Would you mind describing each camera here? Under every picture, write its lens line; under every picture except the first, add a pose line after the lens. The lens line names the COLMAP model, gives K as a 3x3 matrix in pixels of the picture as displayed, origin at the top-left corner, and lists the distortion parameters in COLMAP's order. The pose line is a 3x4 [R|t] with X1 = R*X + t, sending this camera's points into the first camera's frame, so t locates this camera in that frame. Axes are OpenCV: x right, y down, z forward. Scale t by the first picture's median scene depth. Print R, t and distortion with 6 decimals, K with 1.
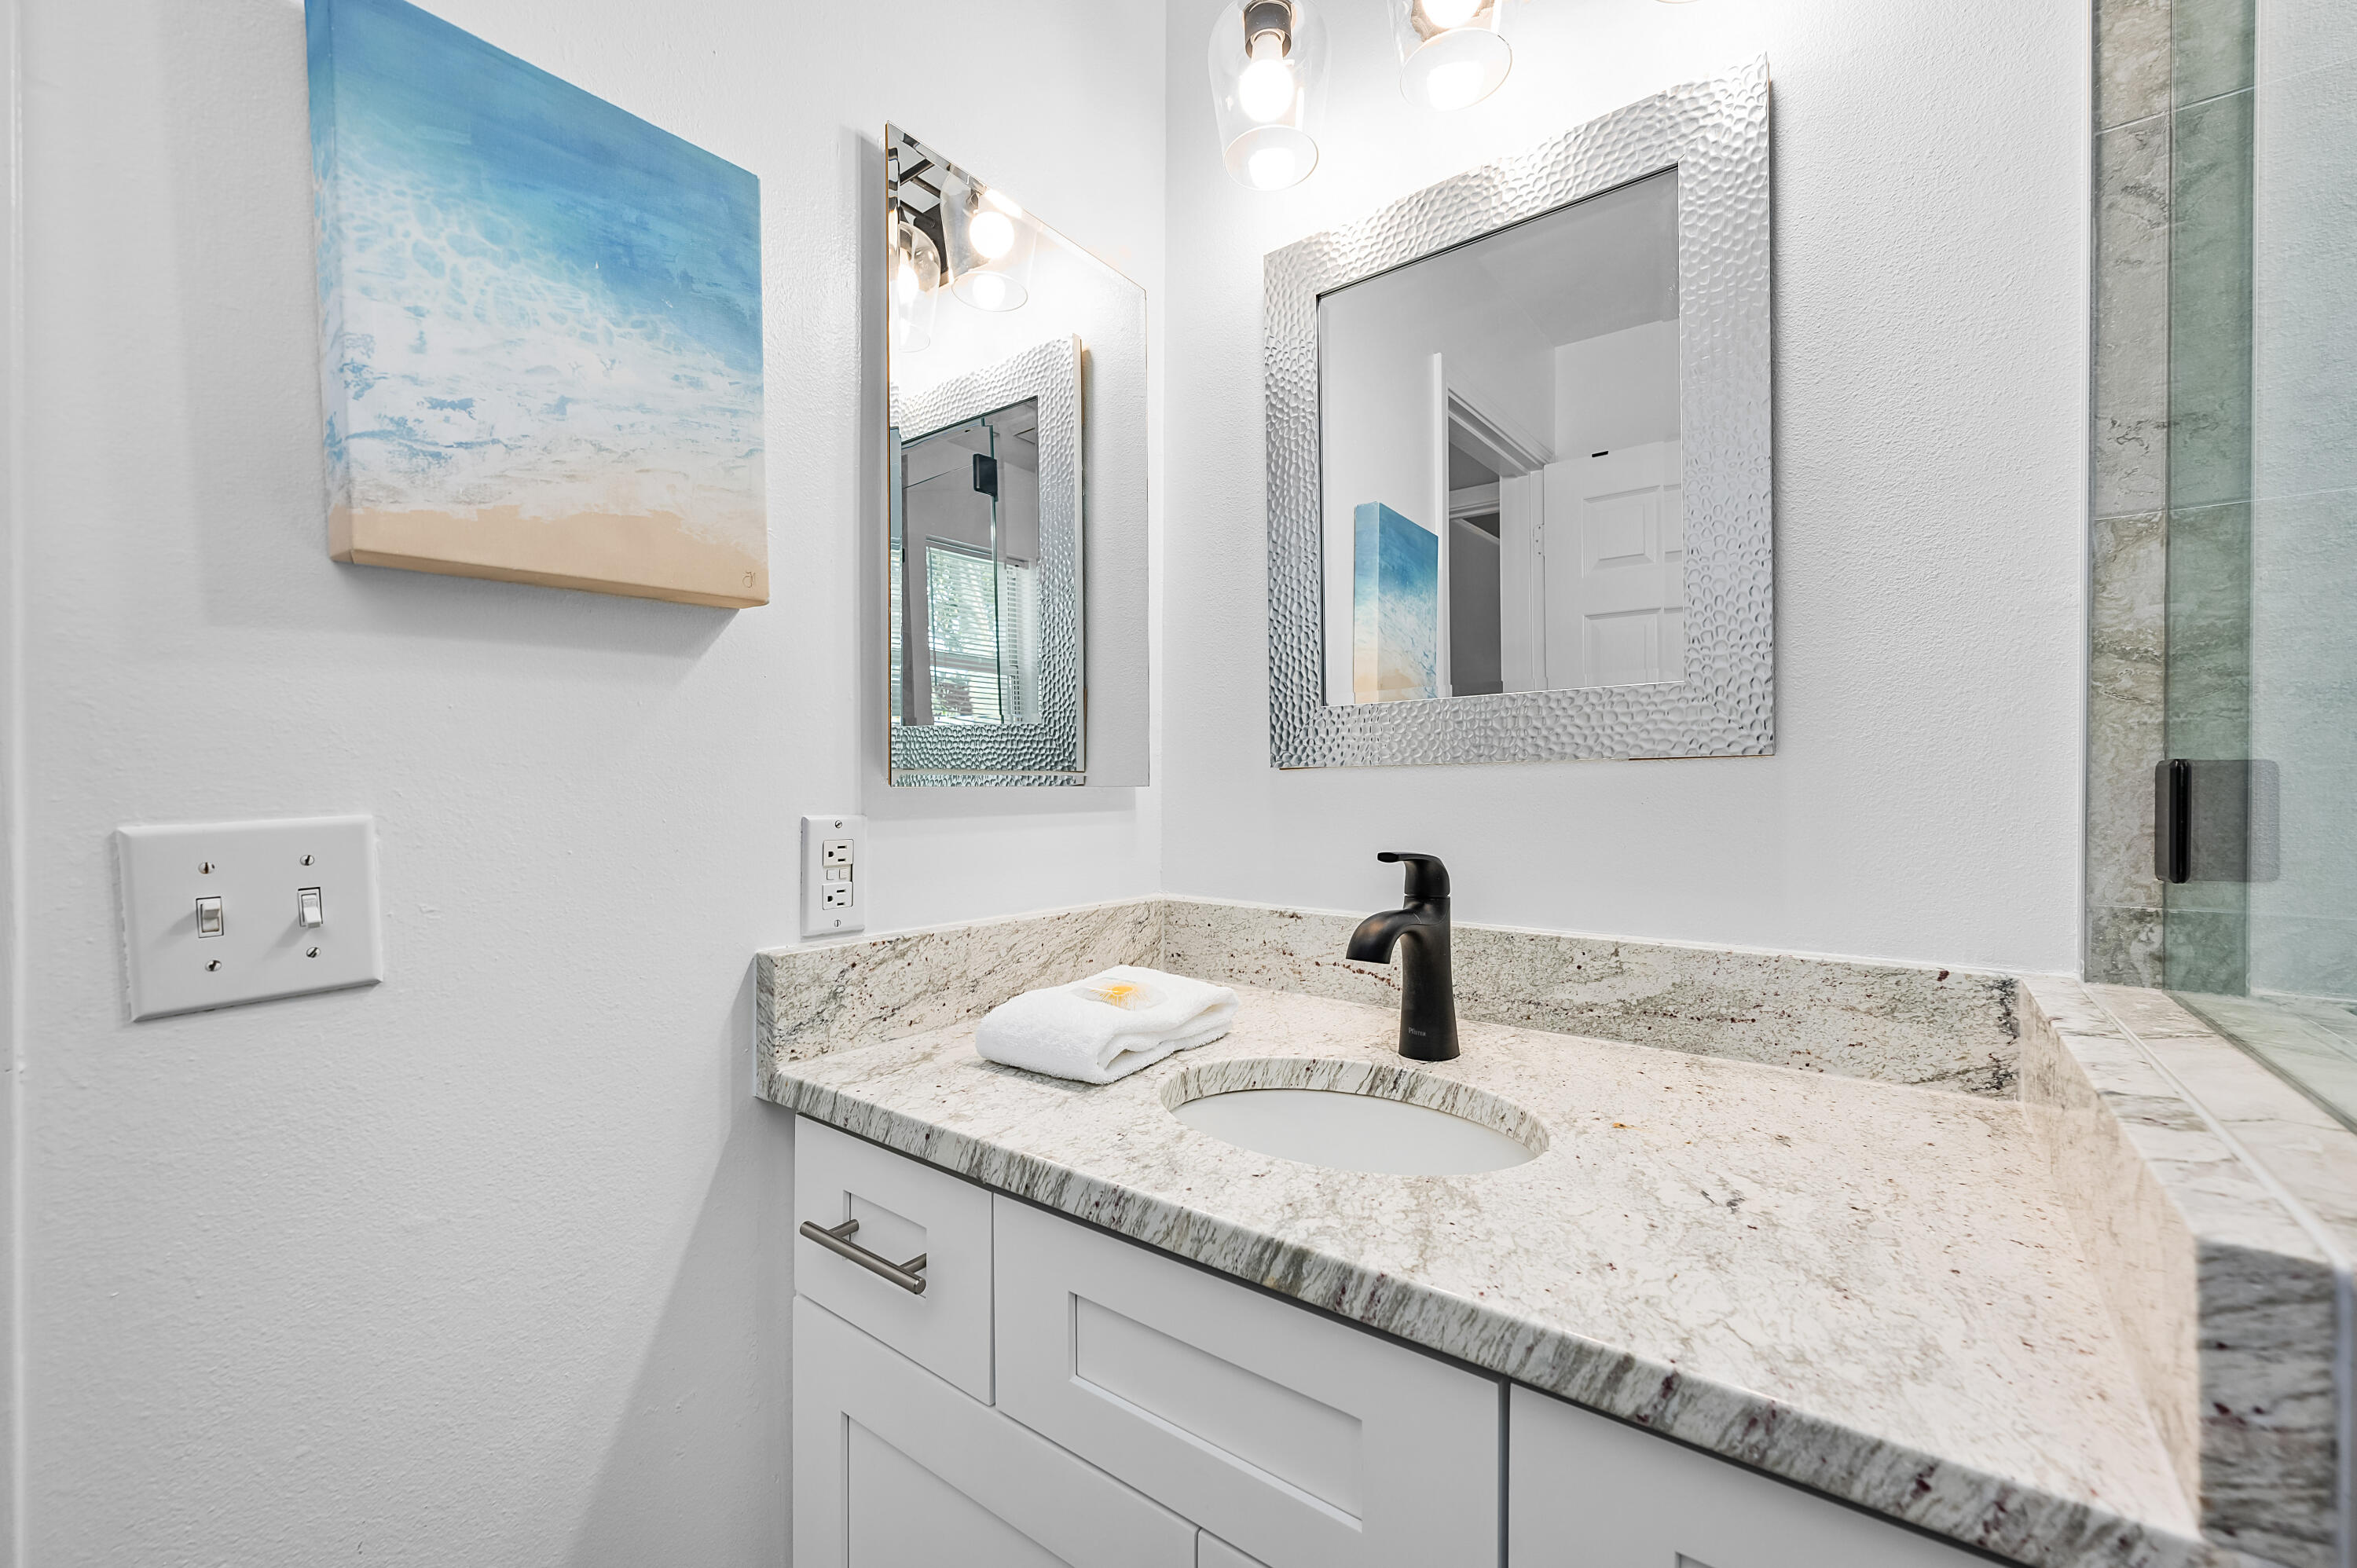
lens RADIAL K [[951.9, 0, 1187.0], [0, 951.9, 795.3], [0, 0, 1]] dist [-0.000258, 0.000358]
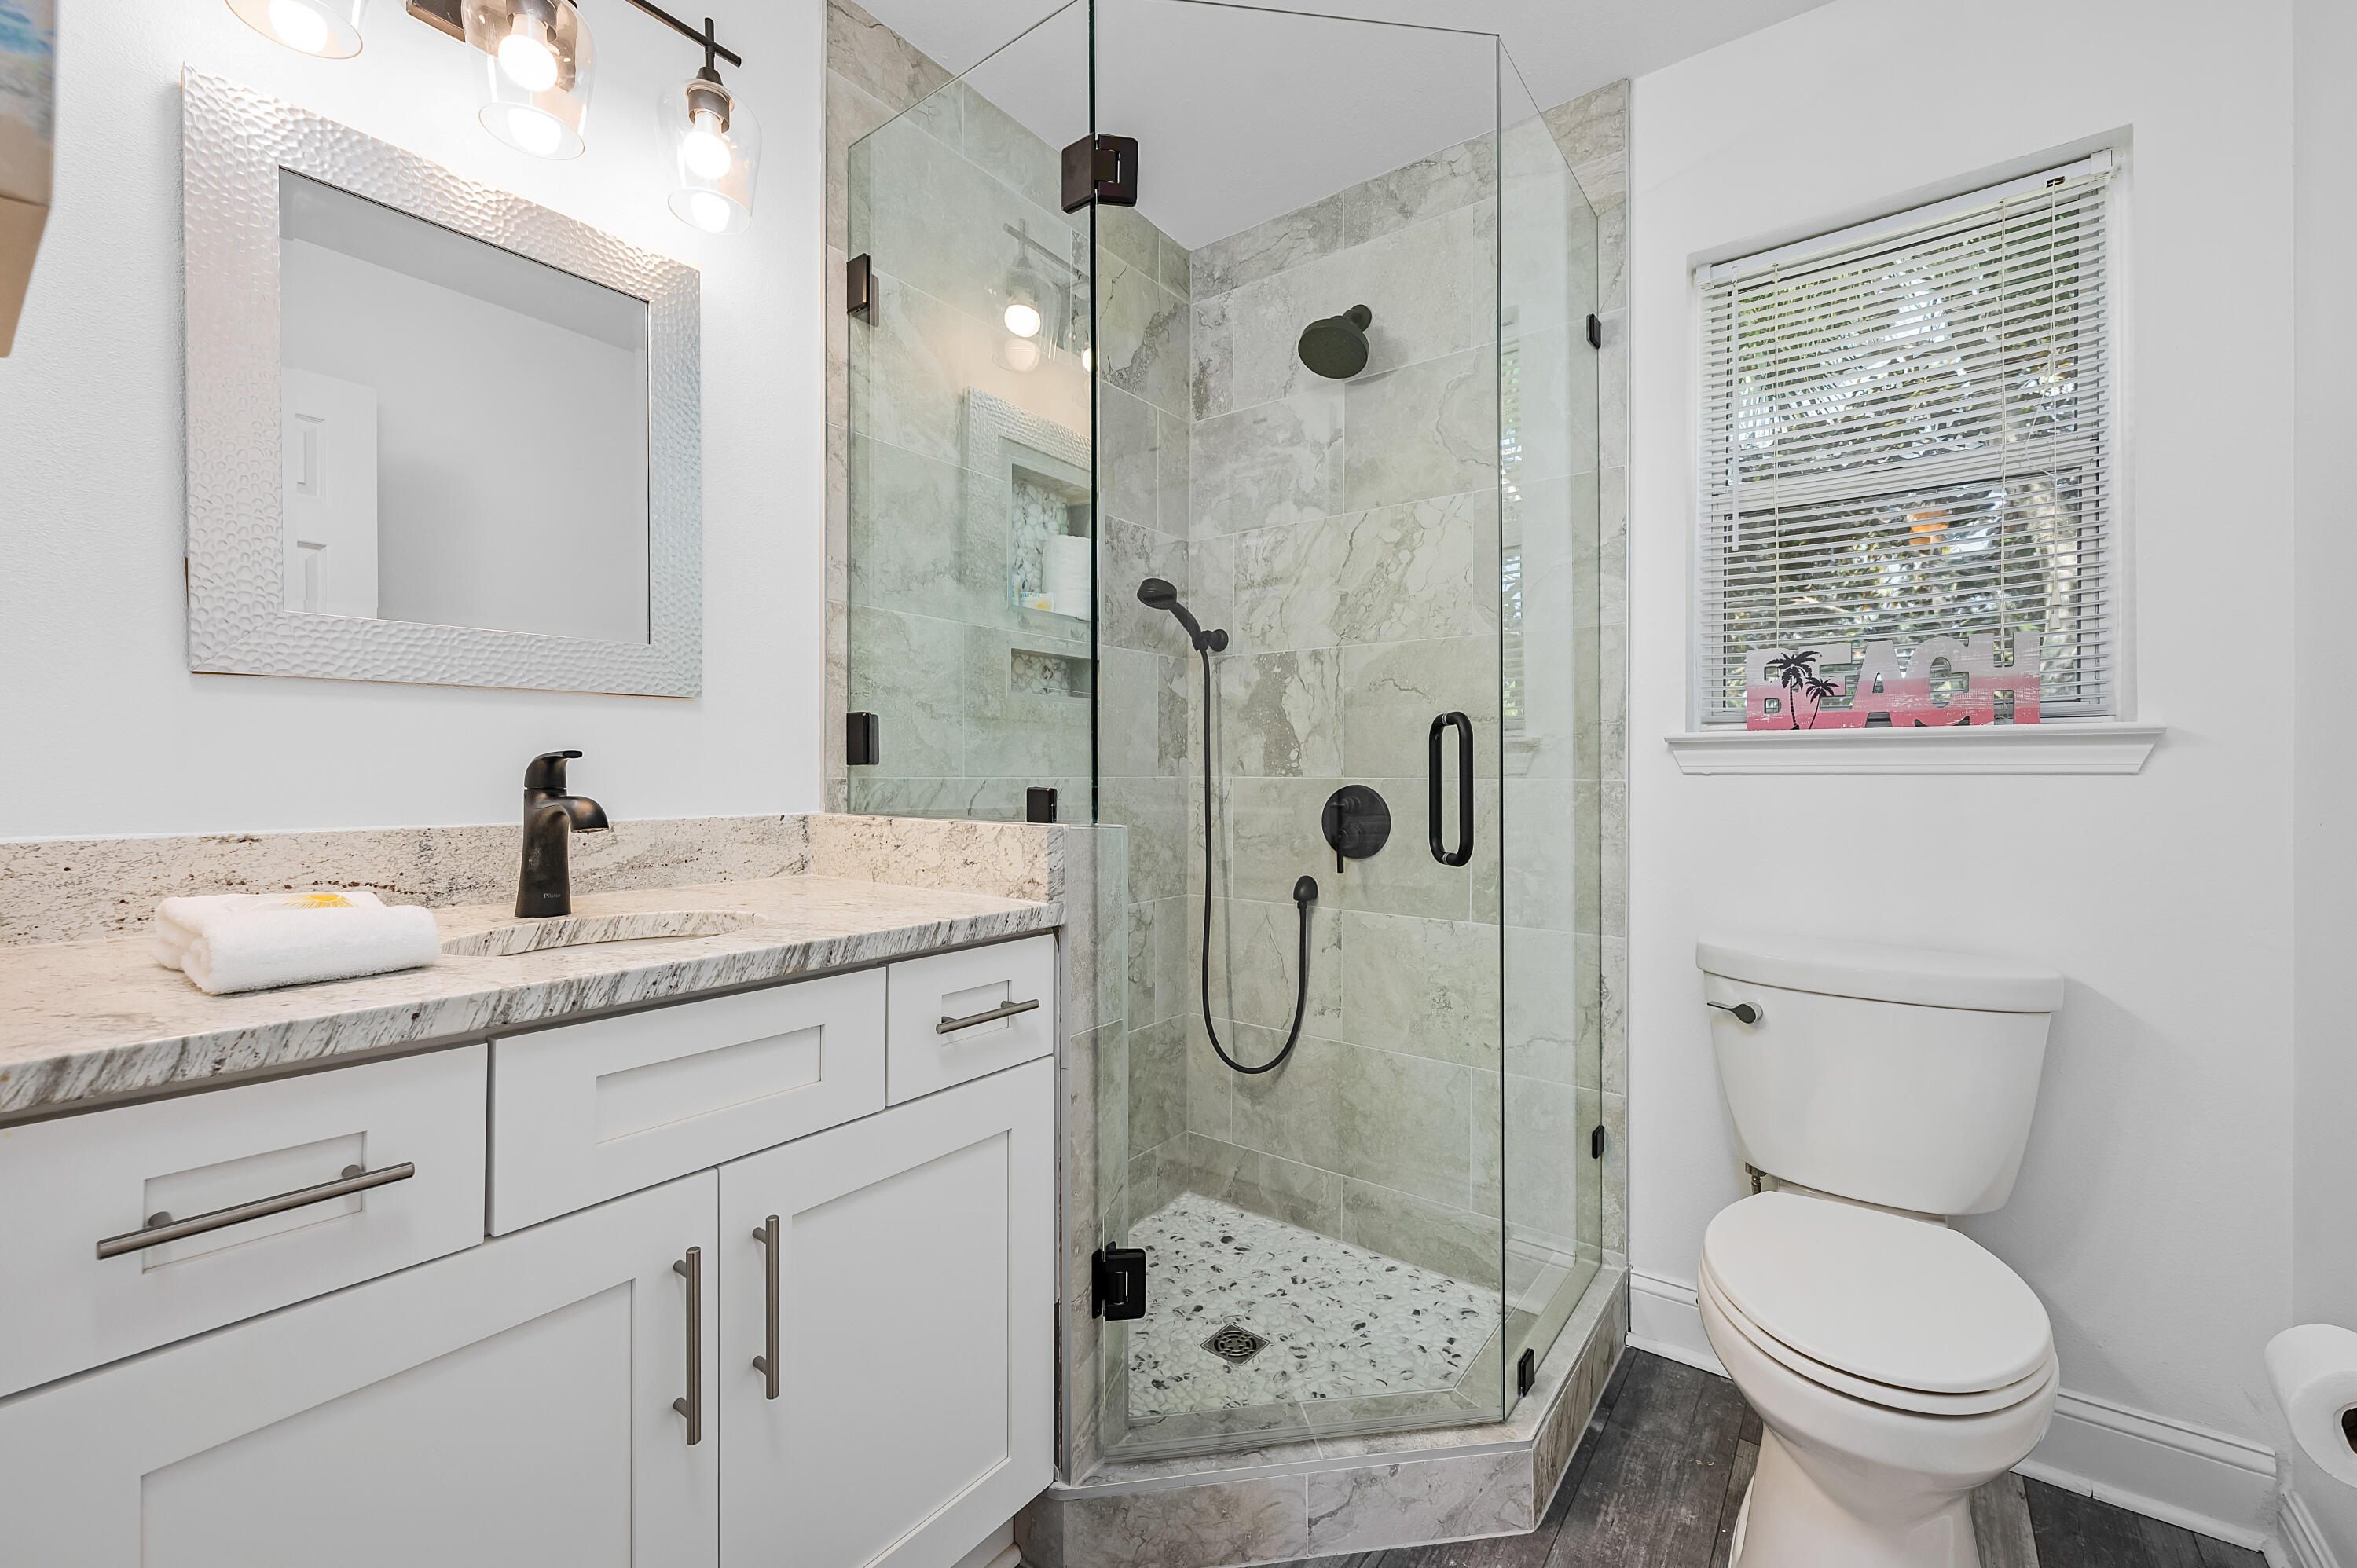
lens RADIAL K [[951.9, 0, 1187.0], [0, 951.9, 775.0], [0, 0, 1]] dist [-0.000258, 0.000358]
pose [[-0.004831, -0.005026, 0.999976, -1.252082], [0.003462, 0.999981, 0.005043, 0.102985], [-0.999982, 0.003486, -0.004813, 0.195101]]
